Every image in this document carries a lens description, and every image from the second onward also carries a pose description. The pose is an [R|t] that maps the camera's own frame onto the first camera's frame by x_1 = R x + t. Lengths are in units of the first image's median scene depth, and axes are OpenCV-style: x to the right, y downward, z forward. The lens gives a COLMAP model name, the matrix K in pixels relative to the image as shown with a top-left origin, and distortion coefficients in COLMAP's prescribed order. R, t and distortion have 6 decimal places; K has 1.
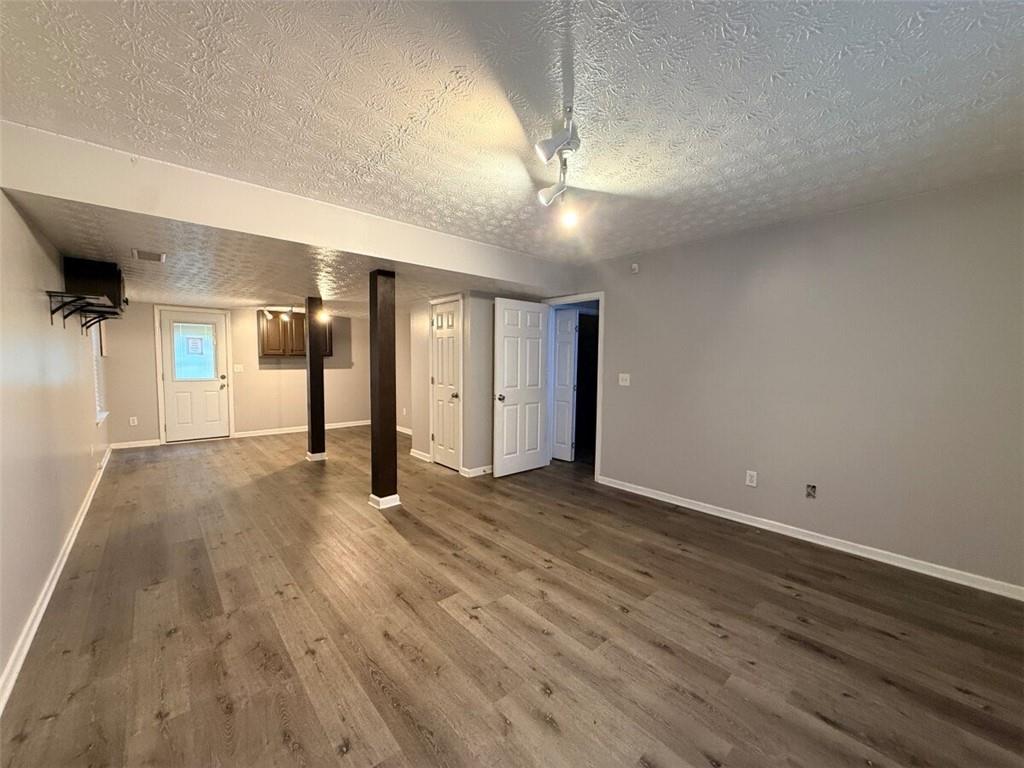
lens RADIAL K [[410.7, 0, 509.0], [0, 410.7, 382.6], [0, 0, 1]] dist [-0.001652, -0.000203]
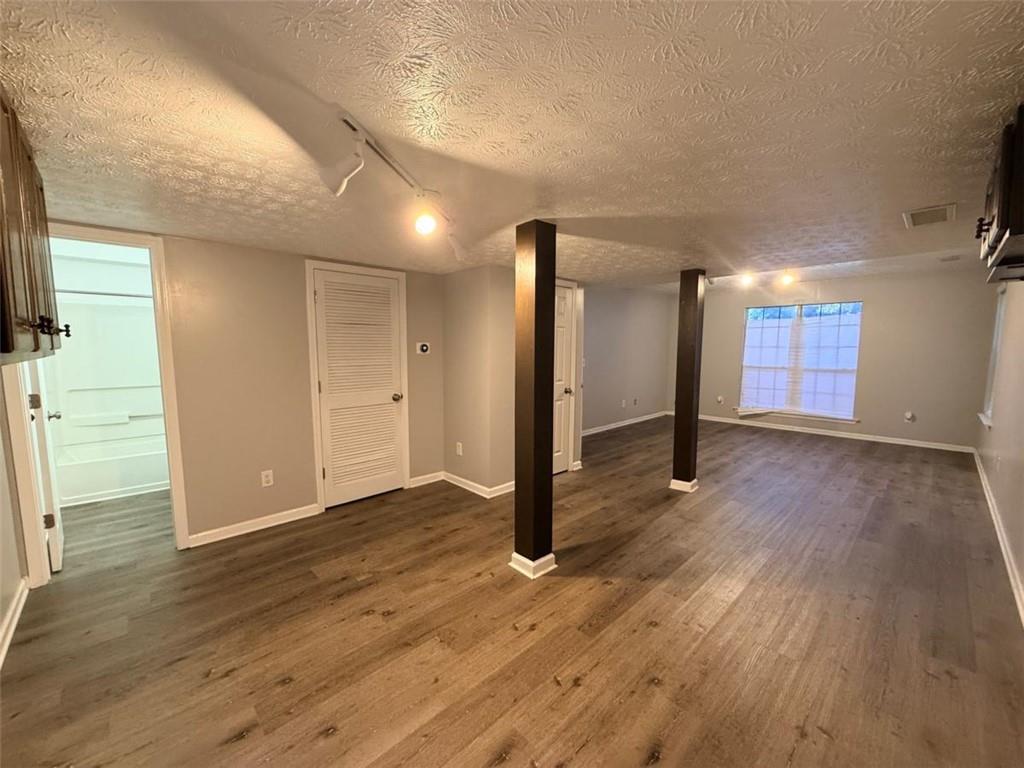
lens RADIAL K [[410.7, 0, 508.9], [0, 410.7, 387.8], [0, 0, 1]] dist [-0.001652, -0.000203]
pose [[-0.044232, -0.109888, 0.992959, -1.752033], [0.054986, 0.992158, 0.112249, -0.143760], [-0.997507, 0.059564, -0.037843, 1.968521]]
